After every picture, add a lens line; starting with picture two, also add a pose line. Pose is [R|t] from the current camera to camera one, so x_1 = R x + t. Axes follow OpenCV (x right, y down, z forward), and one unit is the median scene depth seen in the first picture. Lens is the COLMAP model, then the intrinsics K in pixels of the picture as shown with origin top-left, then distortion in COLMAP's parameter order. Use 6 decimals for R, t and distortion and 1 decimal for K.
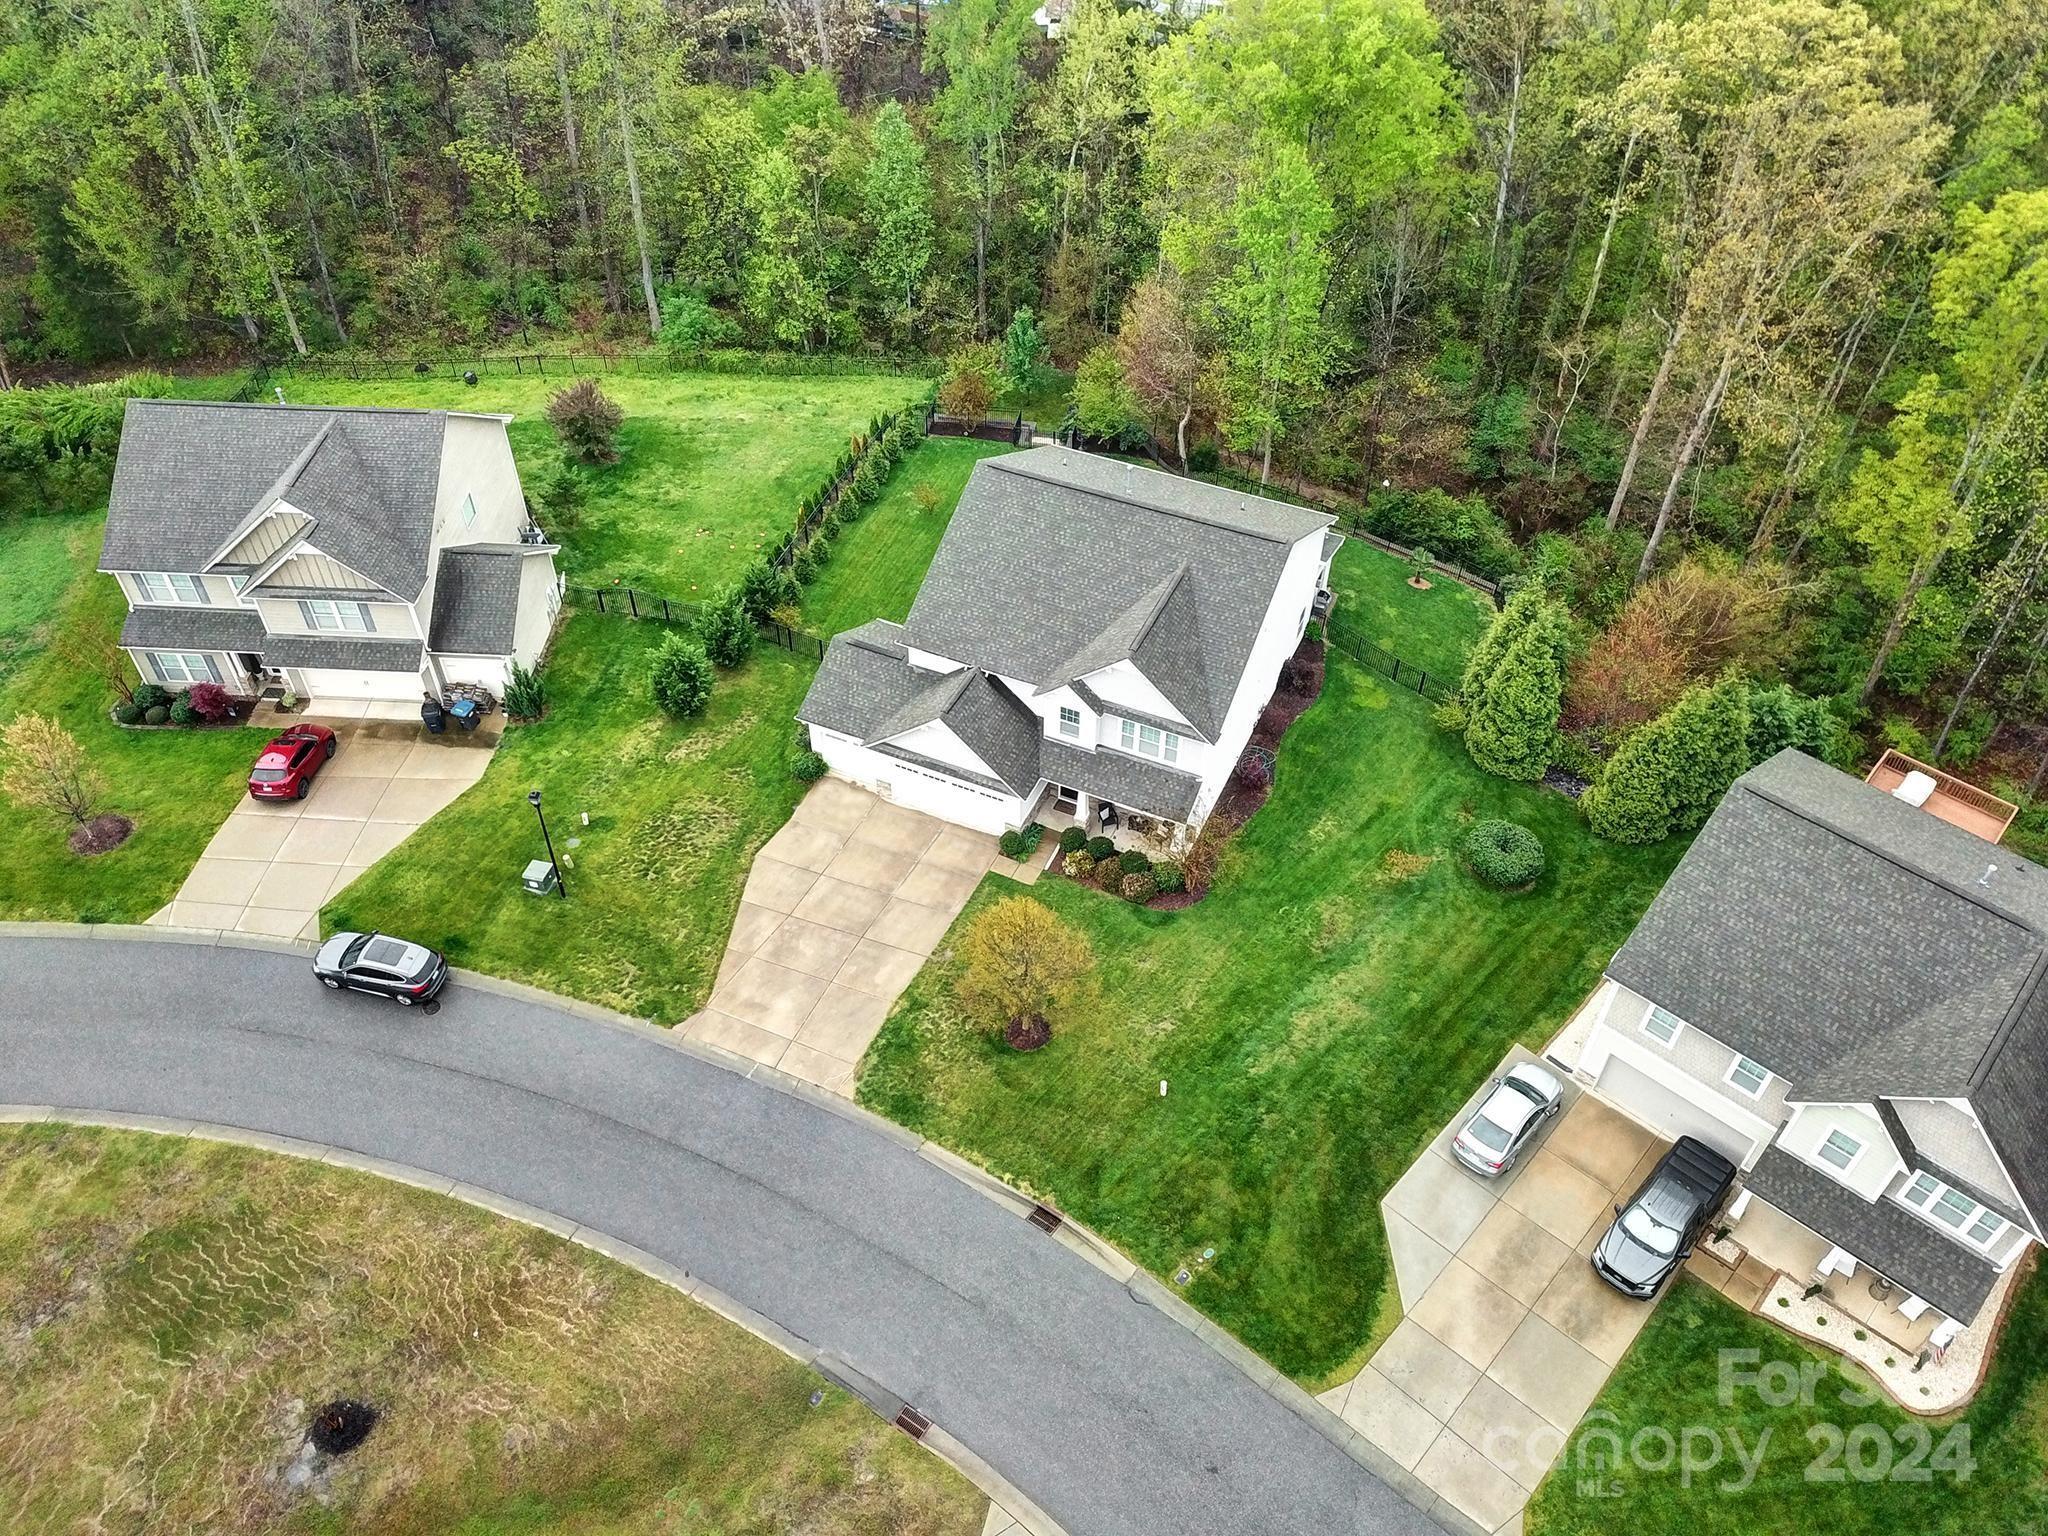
lens RADIAL K [[1587.2, 0, 1015.5], [0, 1587.2, 759.1], [0, 0, 1]] dist [-0.052648, 0.066735]
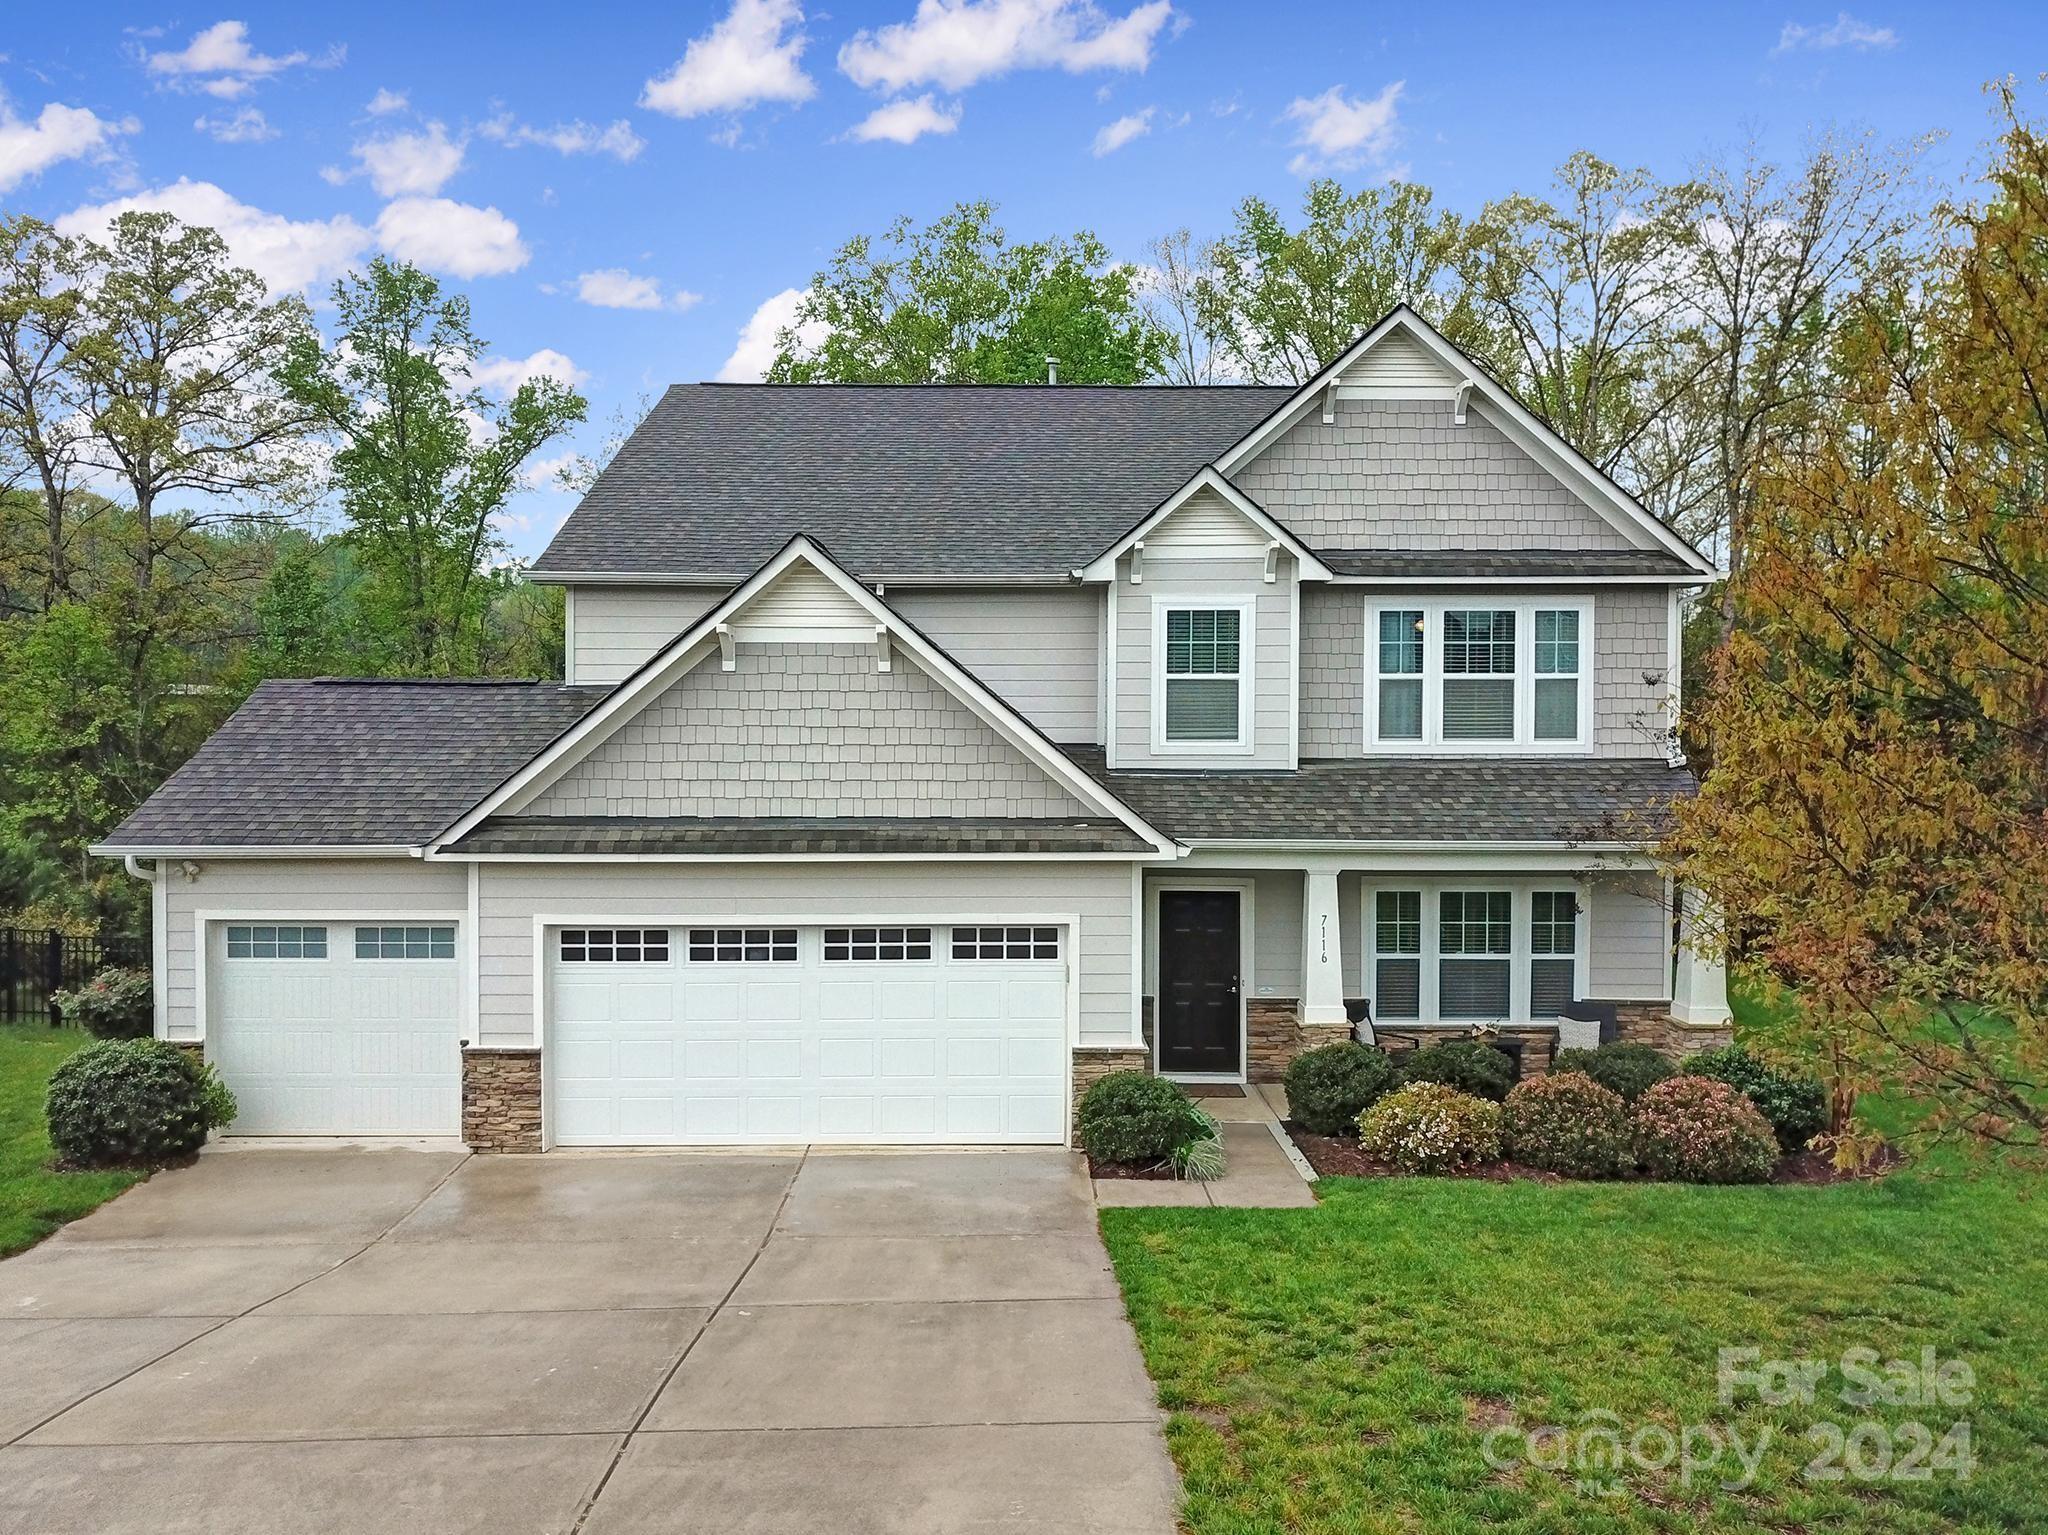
lens RADIAL K [[1587.2, 0, 1015.5], [0, 1587.2, 758.6], [0, 0, 1]] dist [-0.052648, 0.066735]
pose [[0.906250, -0.009336, 0.422638, -0.127933], [0.295750, 0.728360, -0.618080, 0.168390], [-0.302063, 0.685131, 0.662838, 0.895901]]
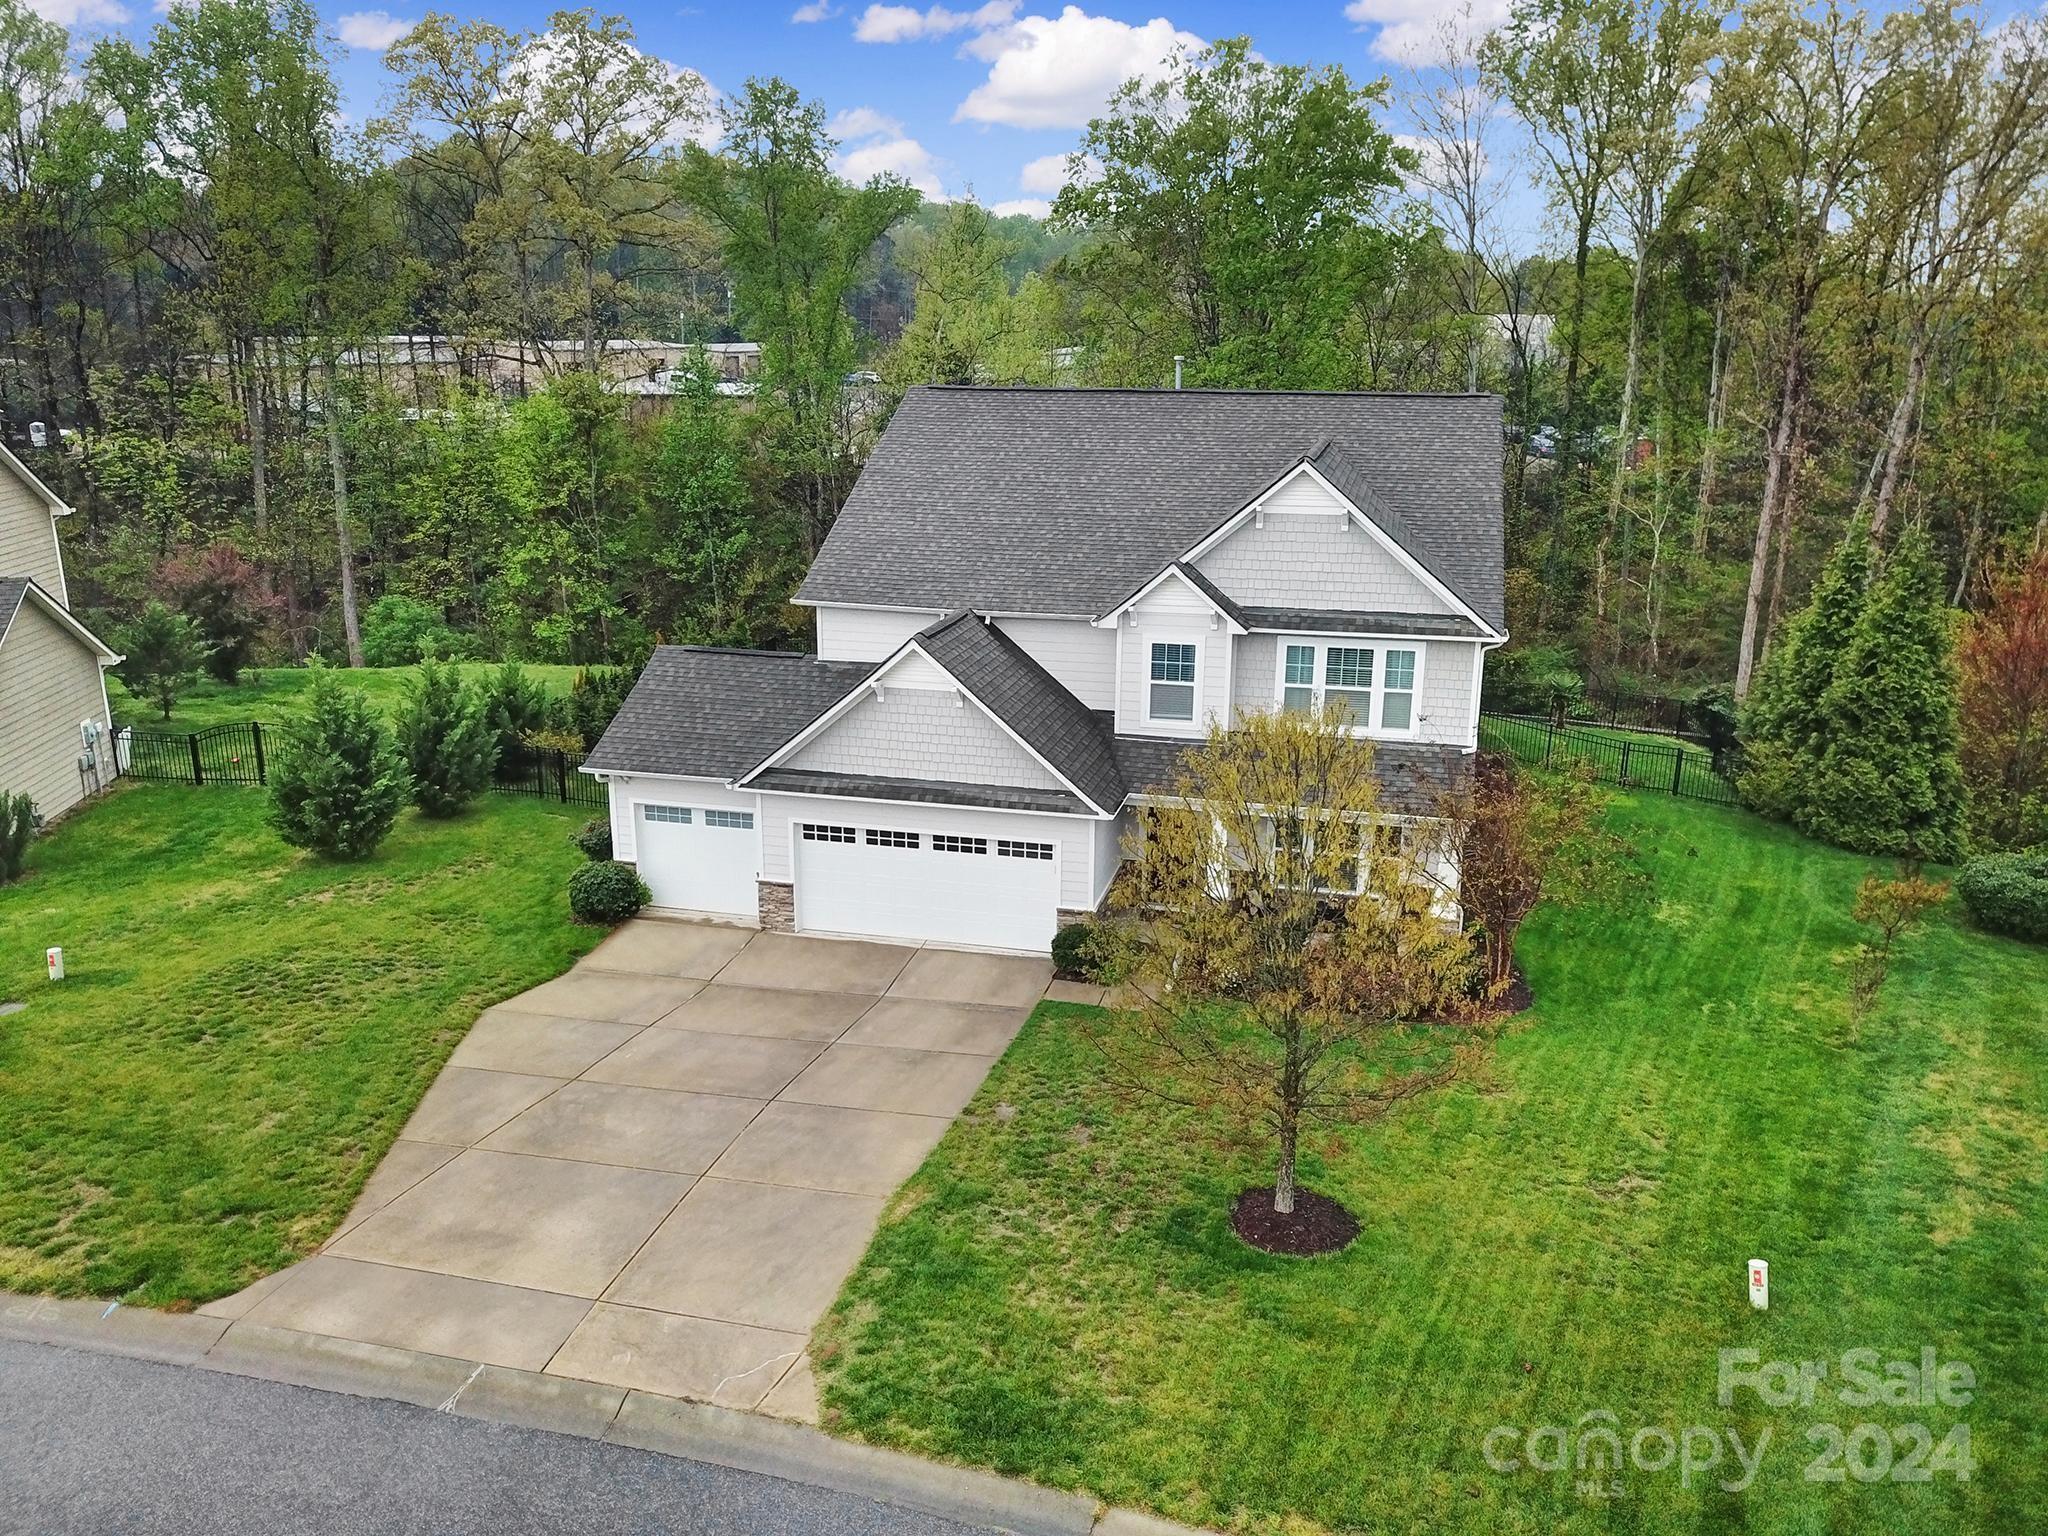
lens RADIAL K [[1587.2, 0, 1015.5], [0, 1587.2, 759.1], [0, 0, 1]] dist [-0.052648, 0.066735]
pose [[0.983673, -0.049347, 0.173068, -0.104930], [0.126201, 0.874736, -0.467878, 0.233936], [-0.128301, 0.482081, 0.866682, 0.647927]]
